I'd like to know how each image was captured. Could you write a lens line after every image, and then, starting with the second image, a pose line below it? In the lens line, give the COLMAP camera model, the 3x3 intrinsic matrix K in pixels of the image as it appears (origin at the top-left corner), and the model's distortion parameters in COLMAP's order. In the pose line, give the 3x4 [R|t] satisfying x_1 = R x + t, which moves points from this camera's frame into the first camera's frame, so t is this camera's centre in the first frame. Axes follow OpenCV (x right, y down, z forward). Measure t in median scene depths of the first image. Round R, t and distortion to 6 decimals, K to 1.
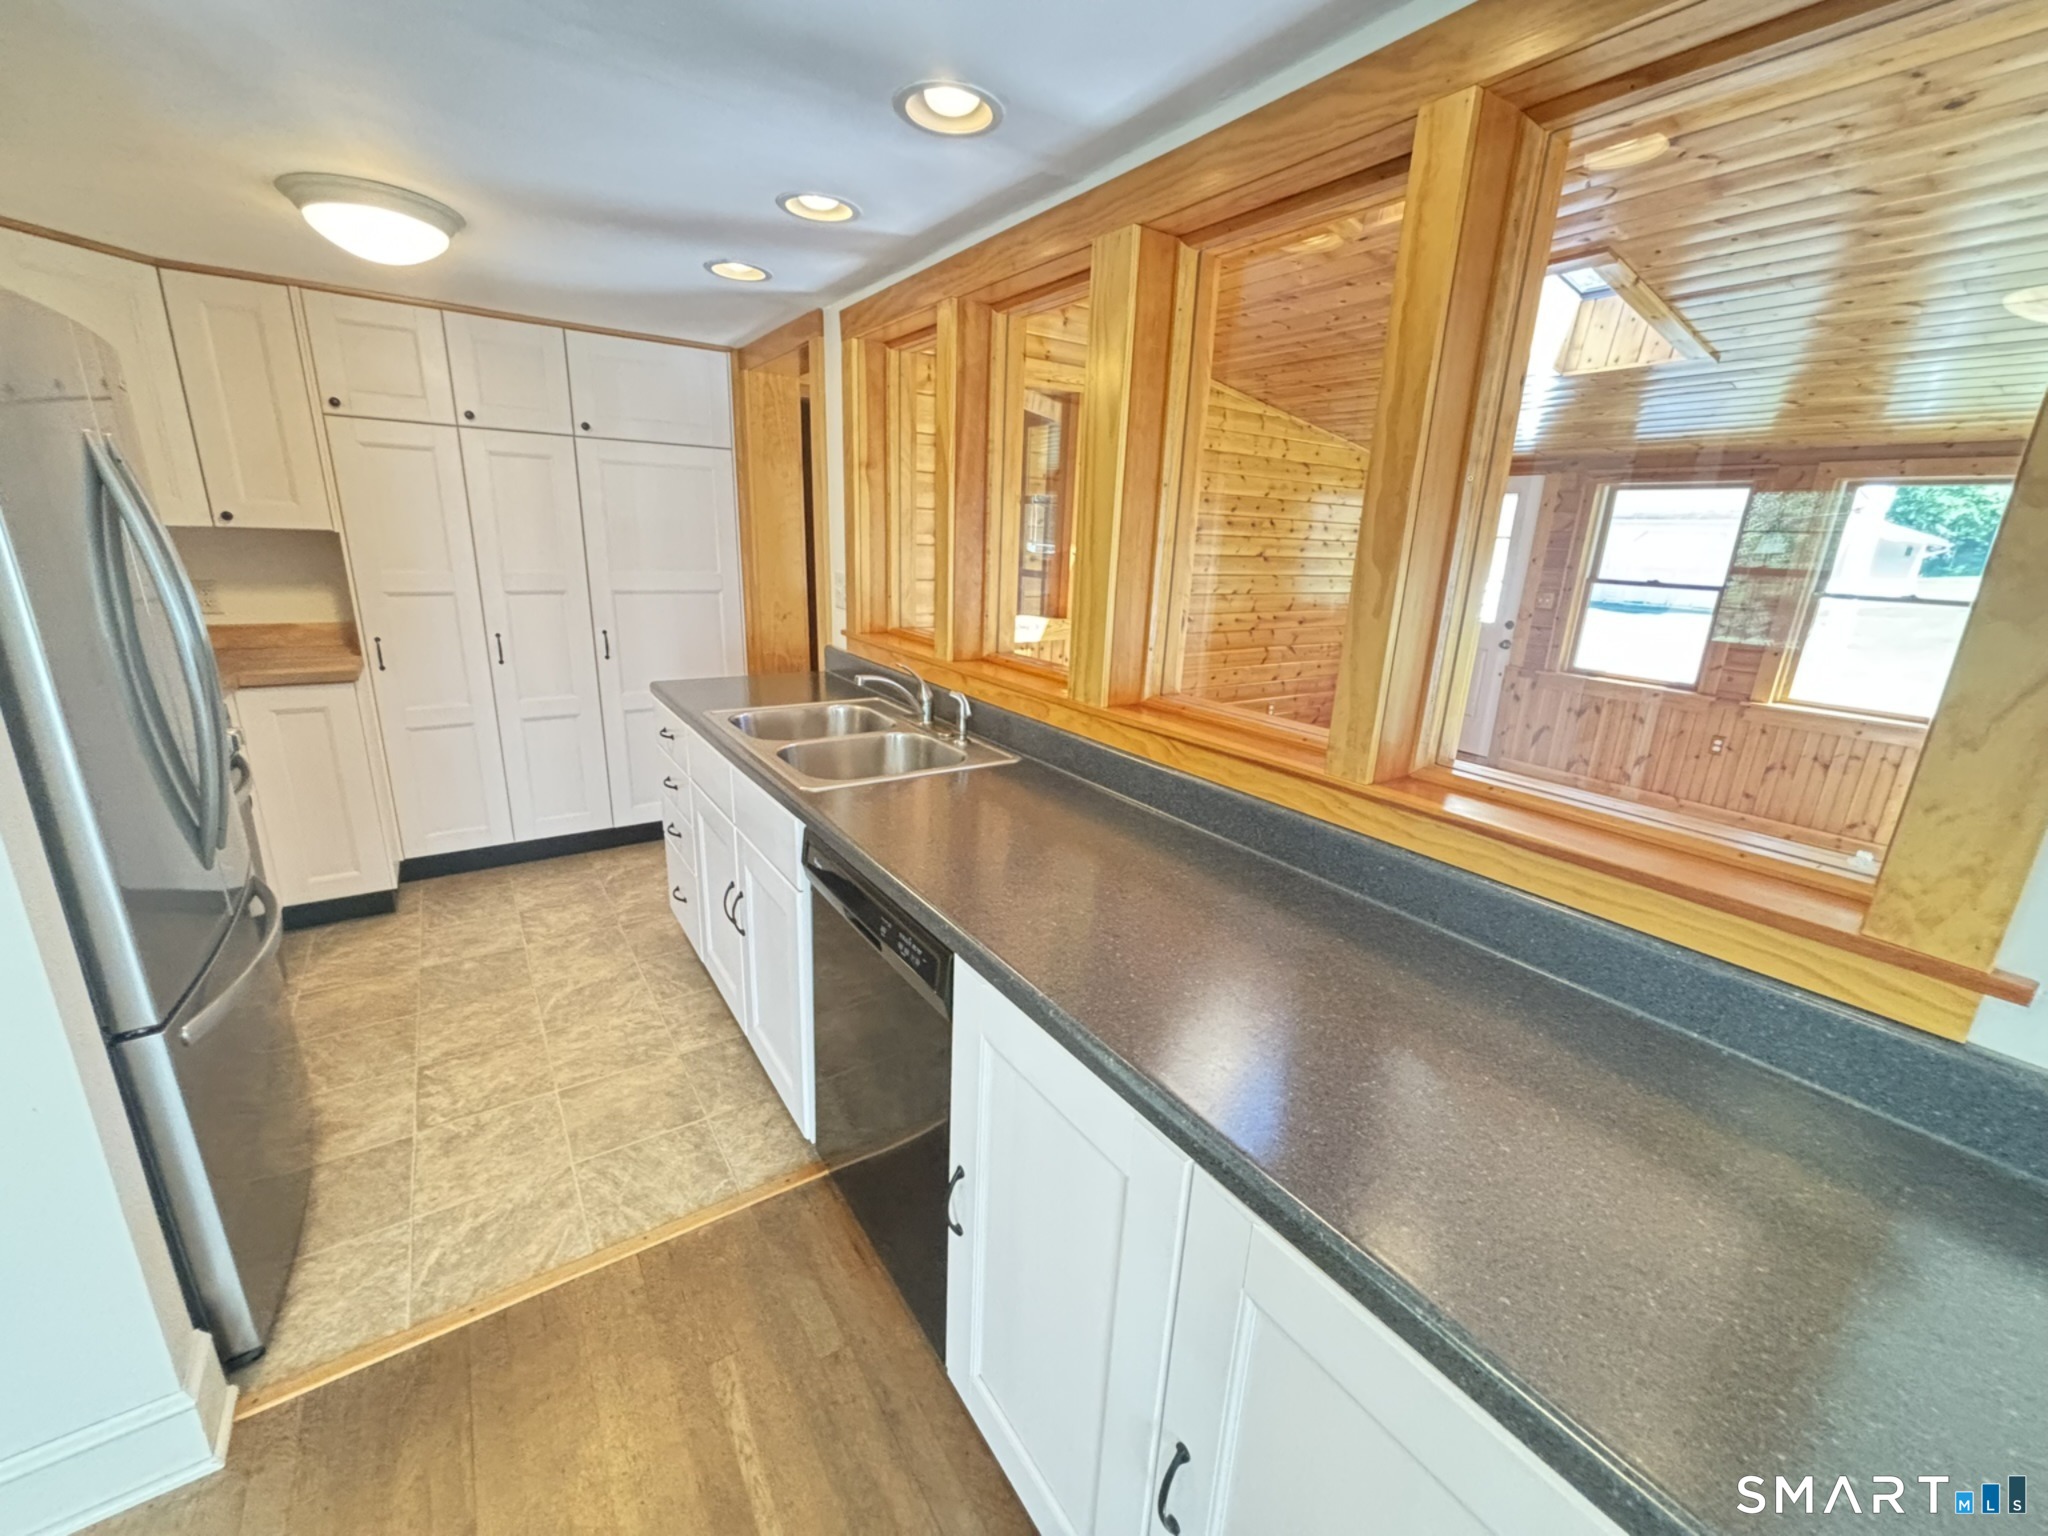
lens RADIAL K [[824.2, 0, 1021.4], [0, 824.2, 767.8], [0, 0, 1]] dist [0.003857, -0.000168]
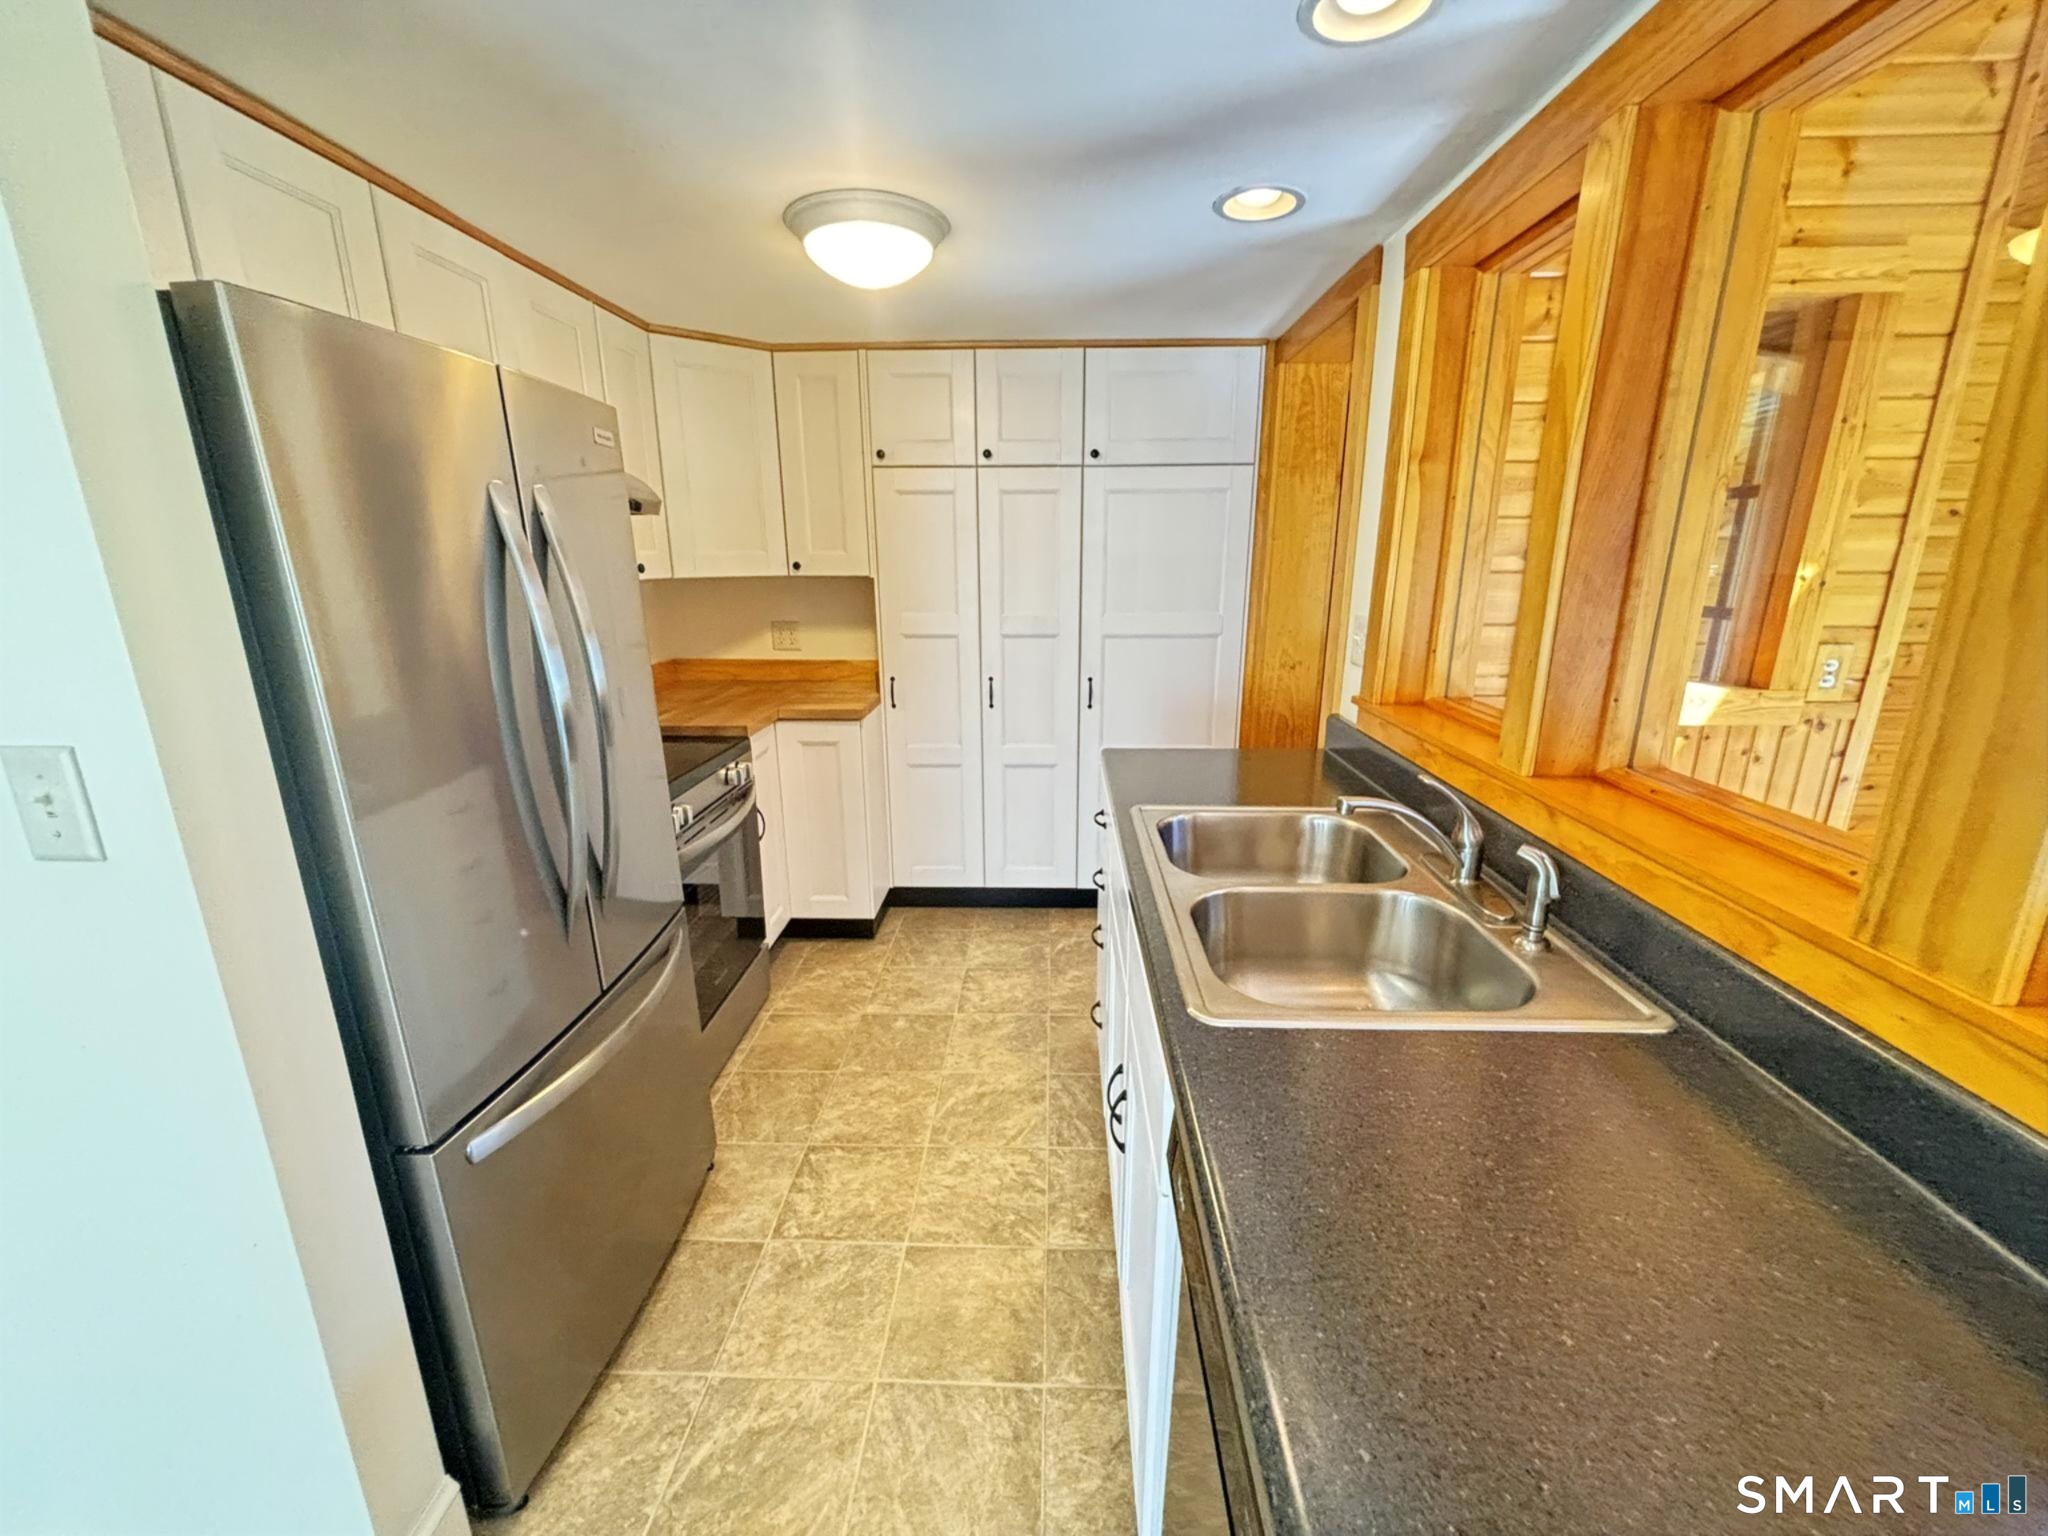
lens RADIAL K [[824.2, 0, 1027.1], [0, 824.2, 766.7], [0, 0, 1]] dist [0.003857, -0.000168]
pose [[0.807400, 0.108644, -0.579916, -0.029334], [-0.129290, 0.991590, 0.005762, -0.078670], [0.575665, 0.070325, 0.814656, 0.280753]]
